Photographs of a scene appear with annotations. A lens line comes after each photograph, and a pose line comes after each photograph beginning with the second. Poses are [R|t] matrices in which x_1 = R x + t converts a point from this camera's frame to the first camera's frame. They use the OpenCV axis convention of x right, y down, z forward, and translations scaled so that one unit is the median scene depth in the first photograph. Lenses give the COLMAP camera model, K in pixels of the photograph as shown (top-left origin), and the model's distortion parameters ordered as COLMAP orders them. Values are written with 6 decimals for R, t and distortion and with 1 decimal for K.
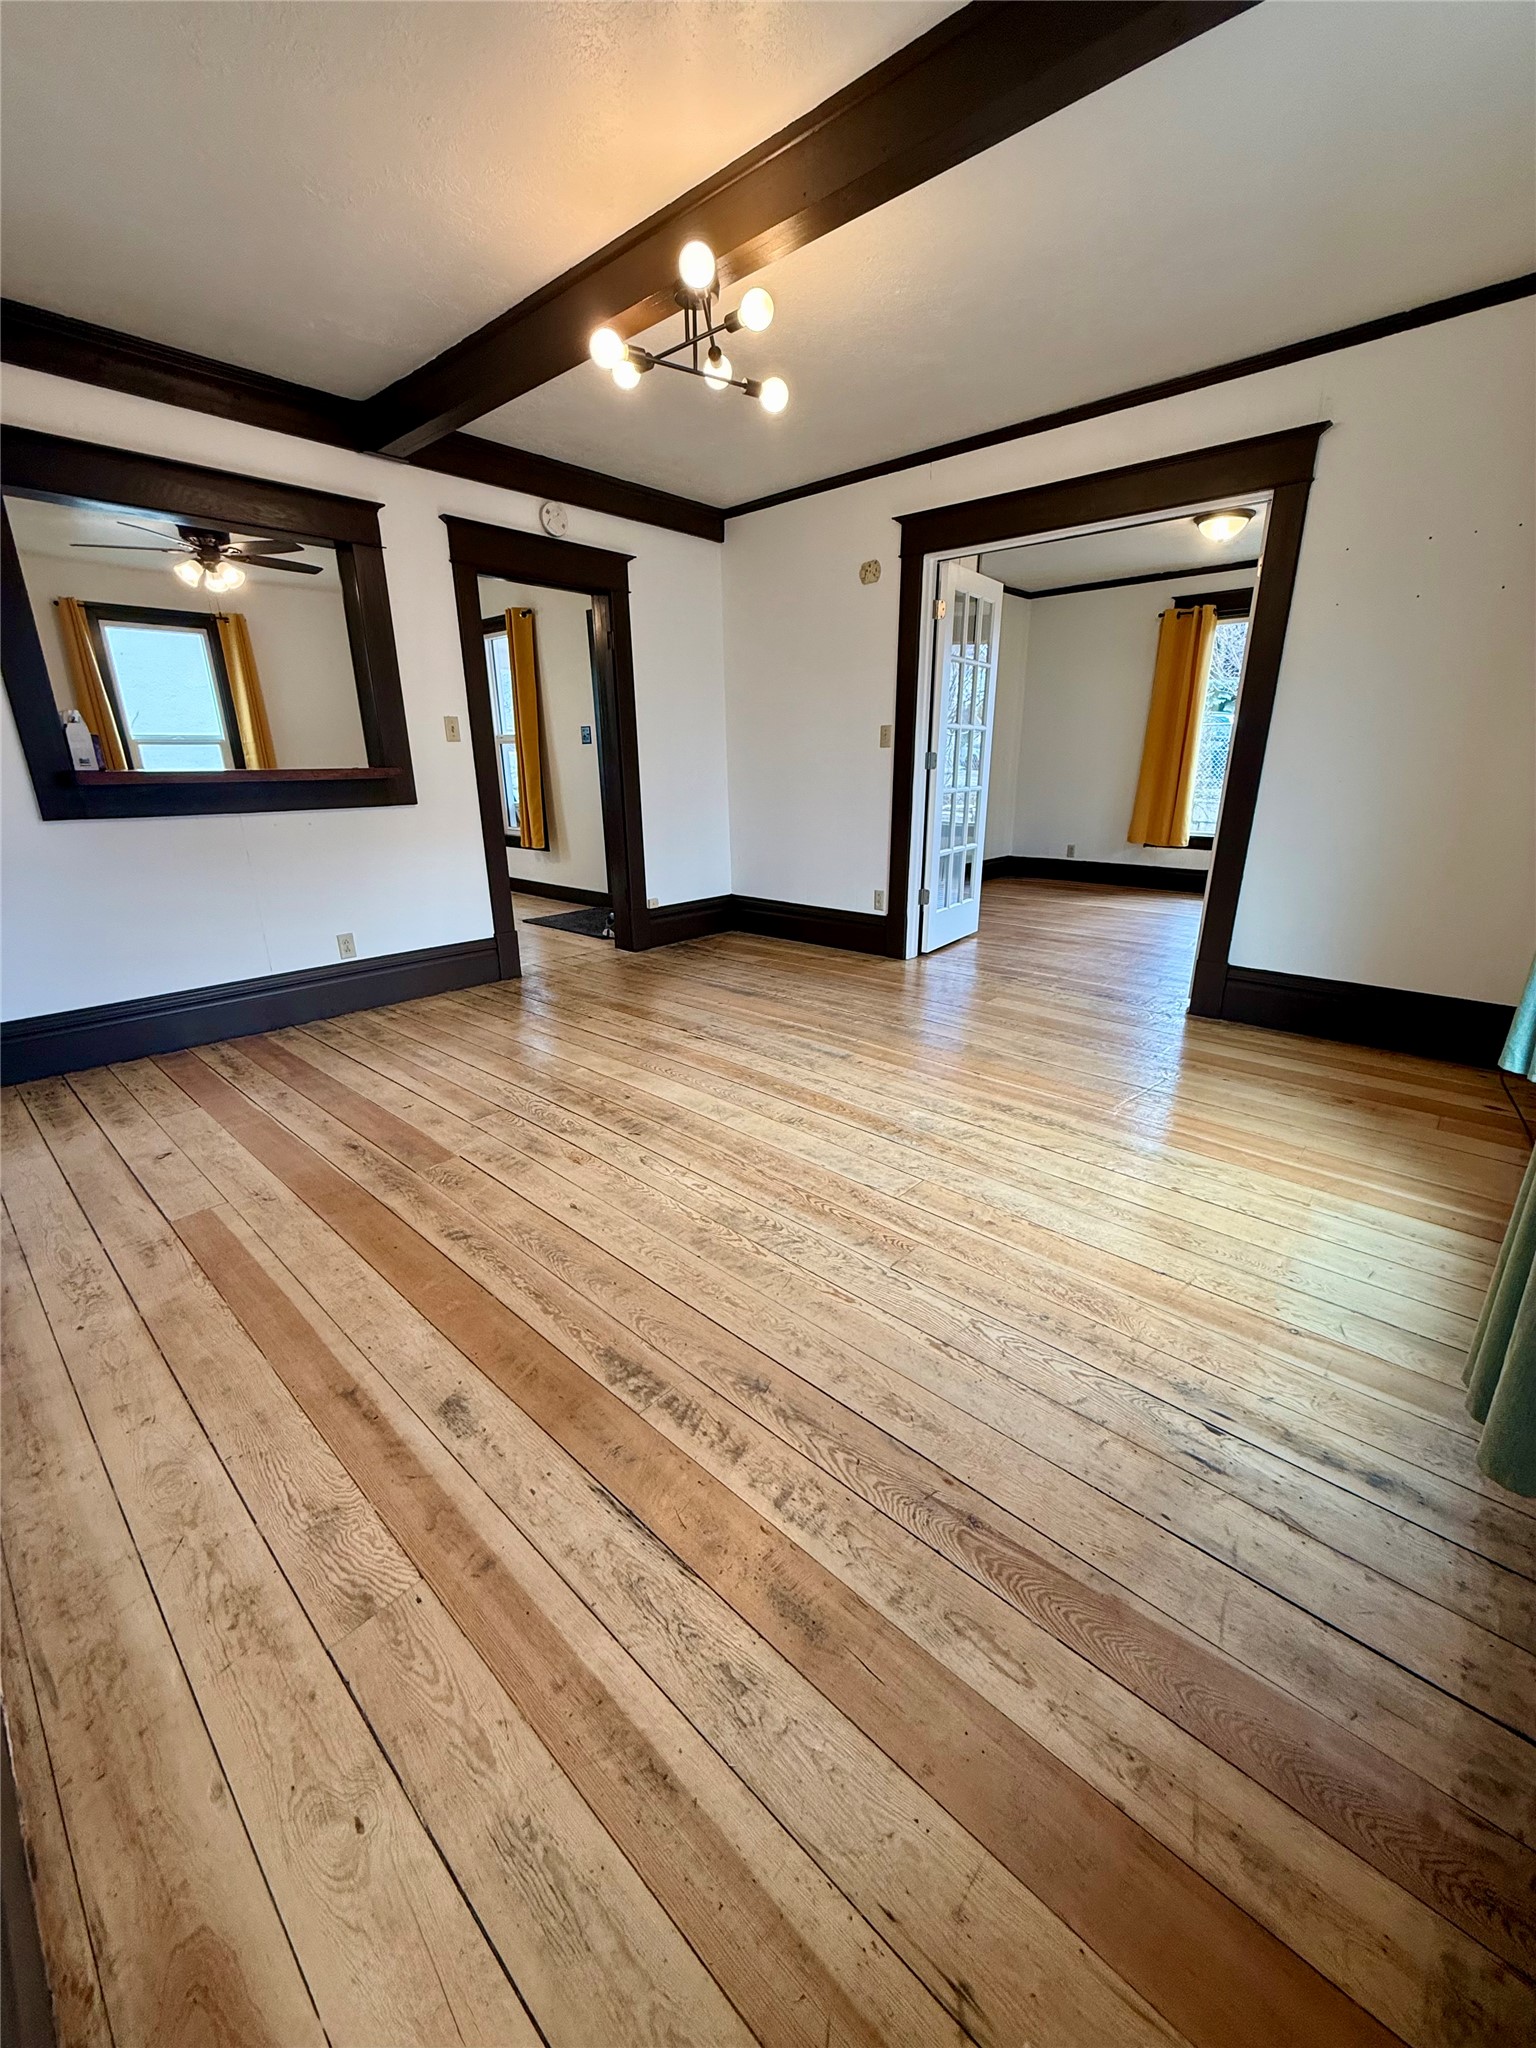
lens RADIAL K [[814.6, 0, 769.4], [0, 814.6, 1020.9], [0, 0, 1]] dist [-0.004401, 0.000218]
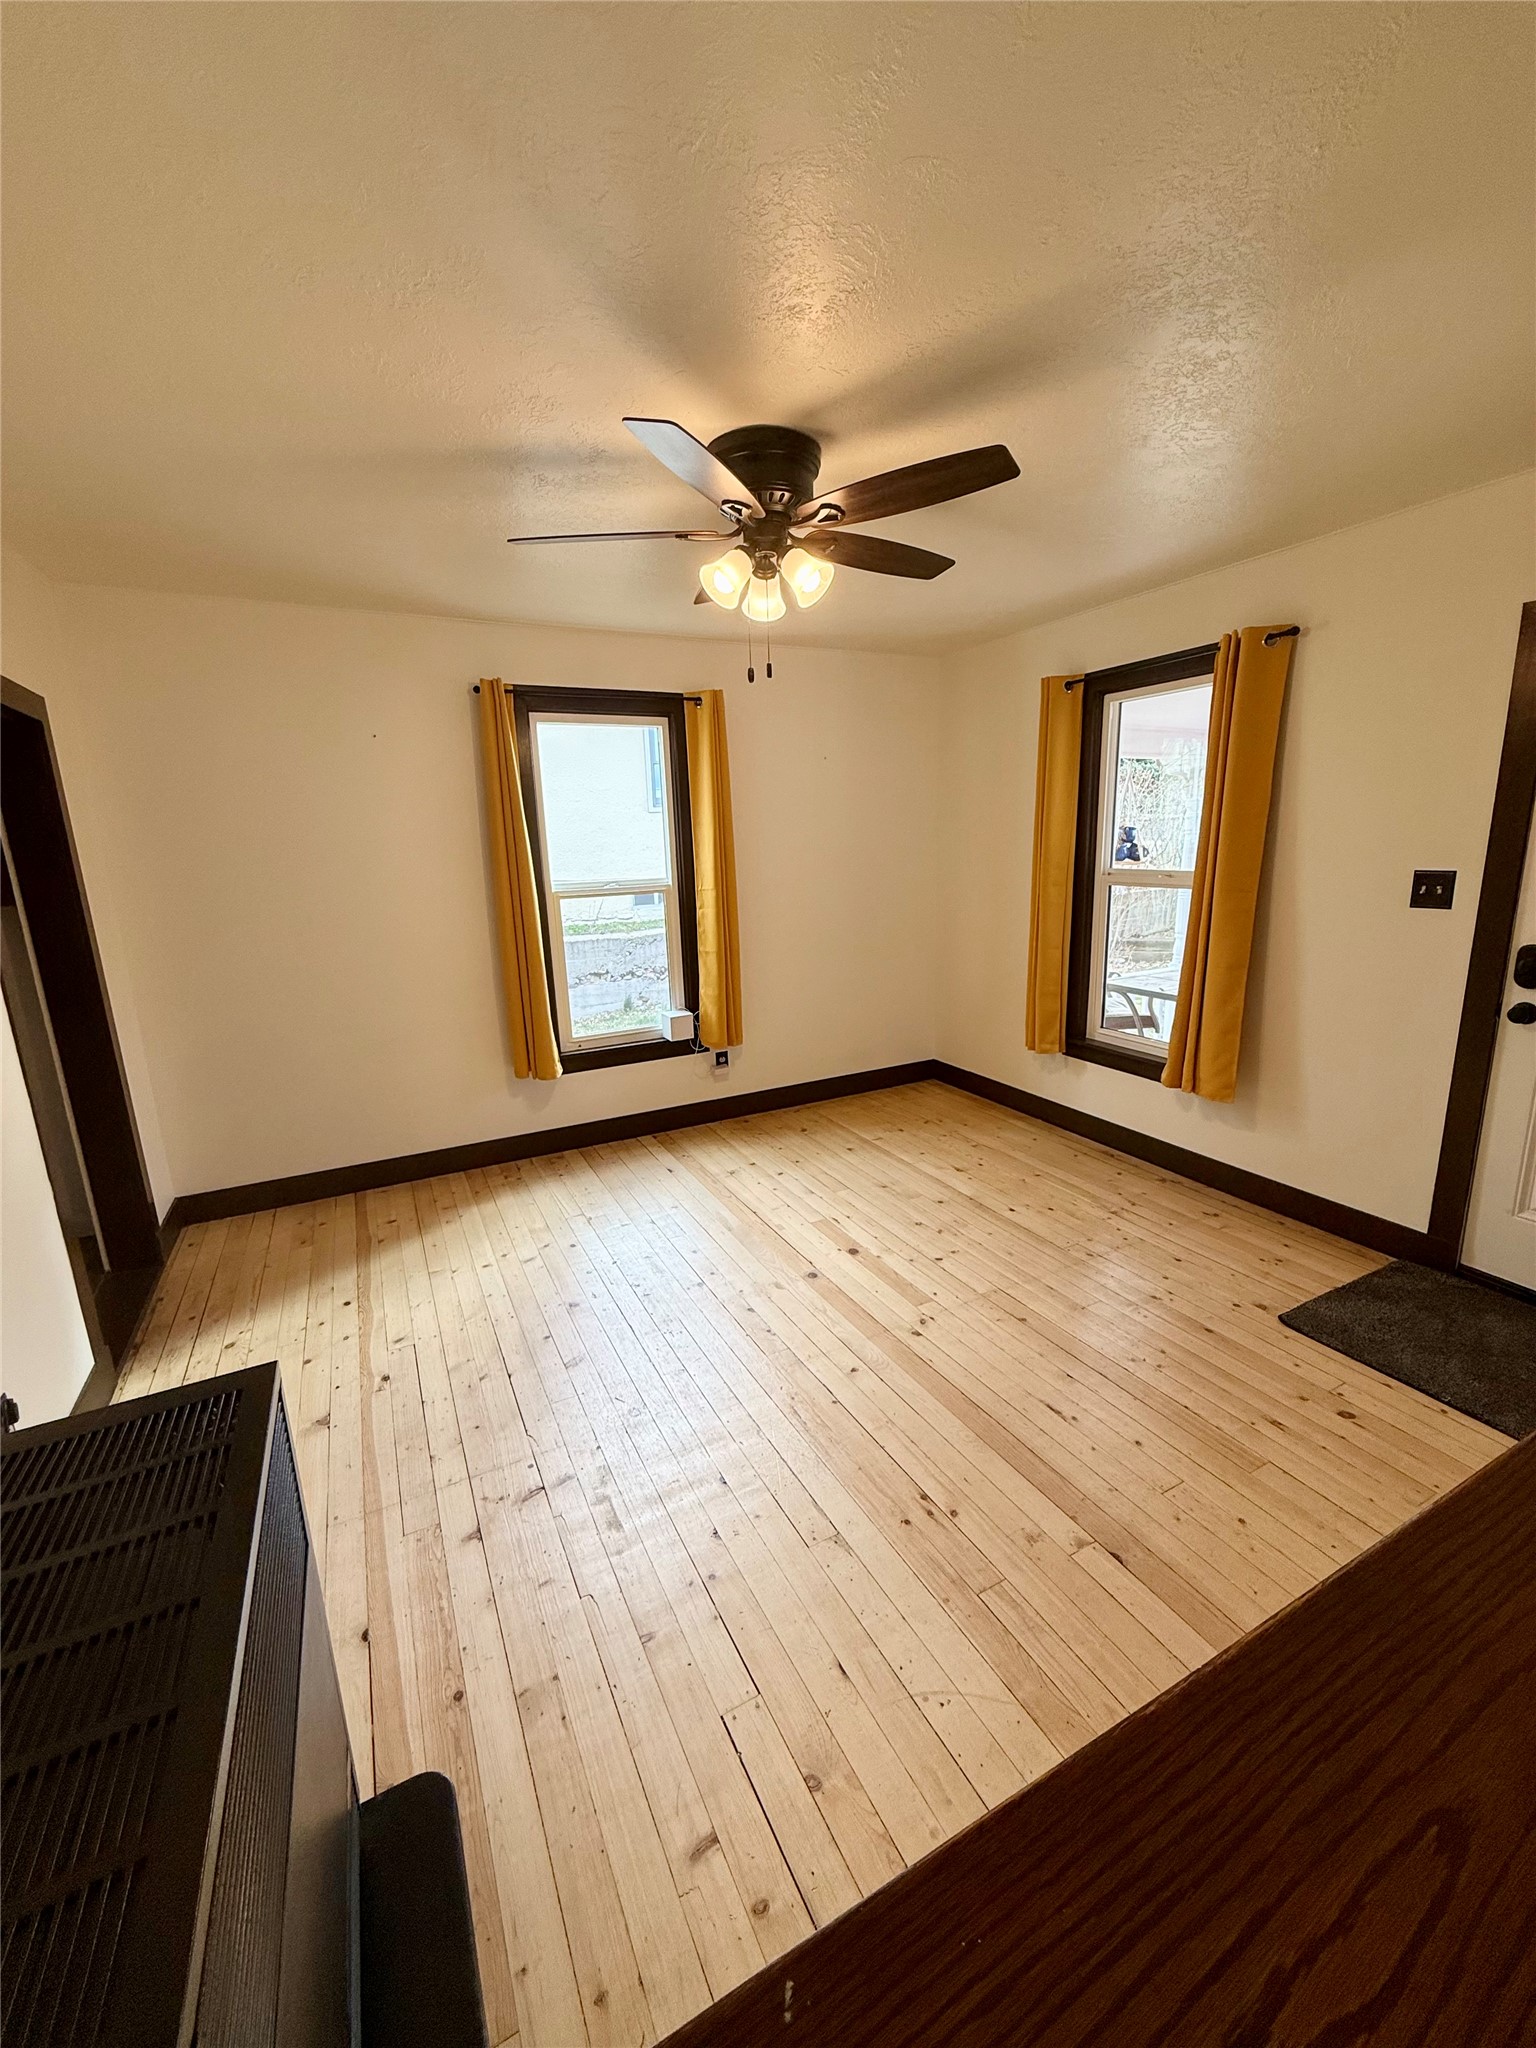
lens RADIAL K [[814.6, 0, 769.4], [0, 814.6, 1020.9], [0, 0, 1]] dist [-0.004401, 0.000218]
pose [[0.935311, 0.055005, -0.349526, -0.400527], [-0.082016, 0.994641, -0.062944, -0.222586], [0.344191, 0.087539, 0.934810, 0.473099]]
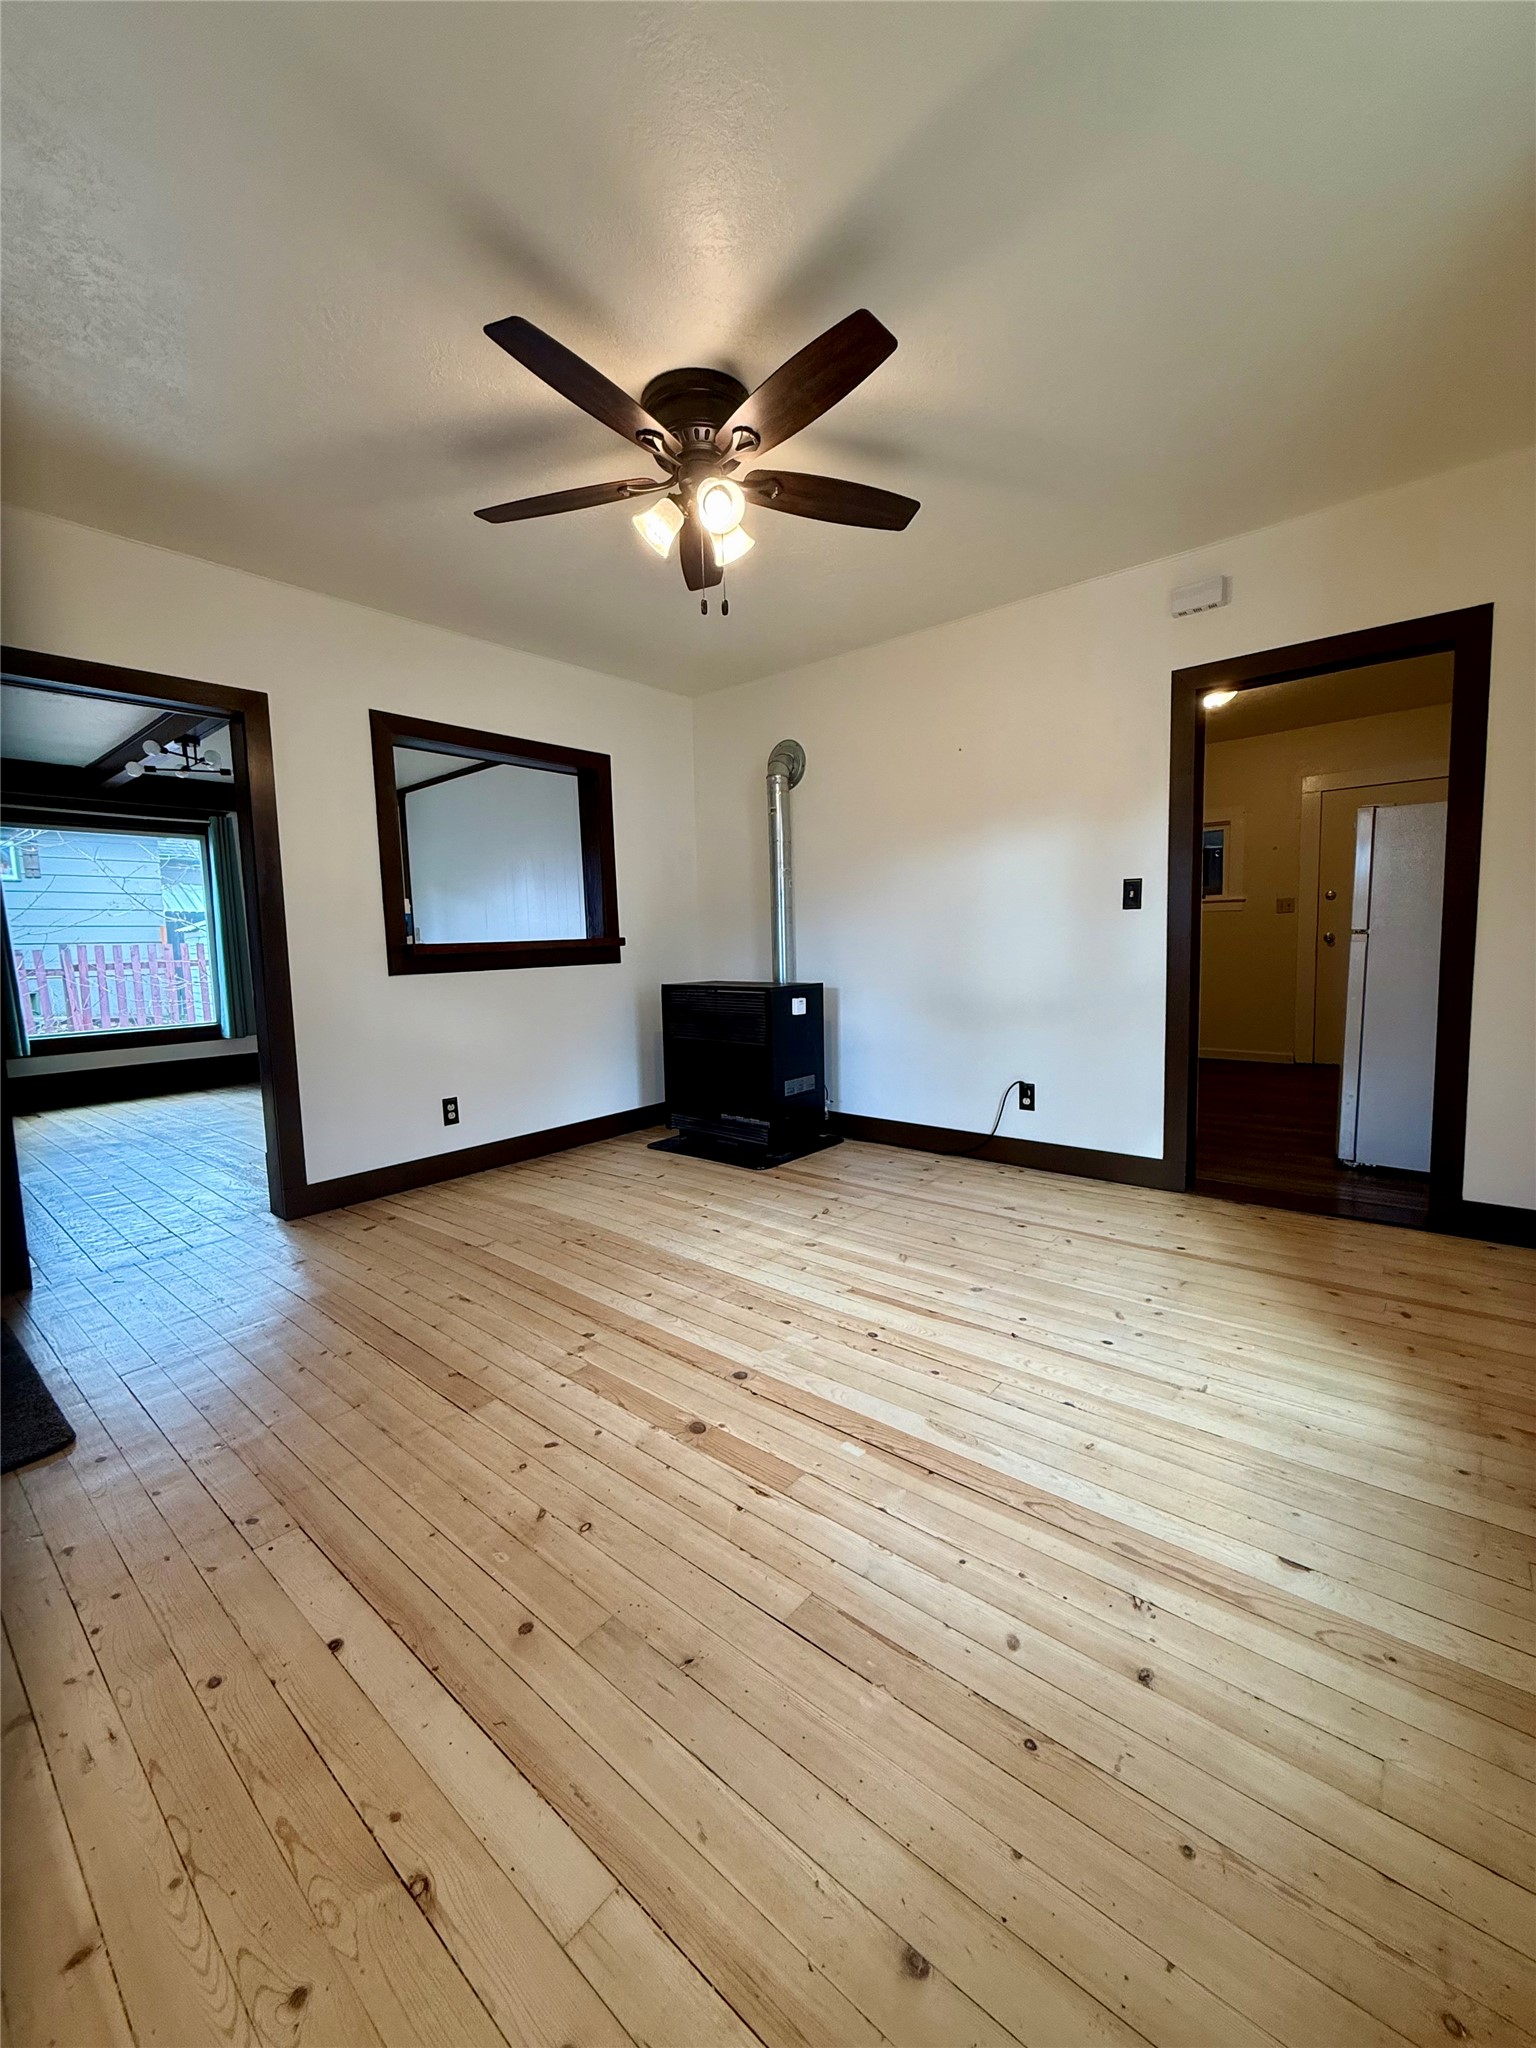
lens RADIAL K [[814.6, 0, 769.4], [0, 814.6, 1020.9], [0, 0, 1]] dist [-0.004401, 0.000218]
pose [[-0.998773, 0.038697, -0.030906, -0.542737], [0.023387, 0.918636, 0.394412, -0.369009], [0.043654, 0.393205, -0.918414, 1.187528]]
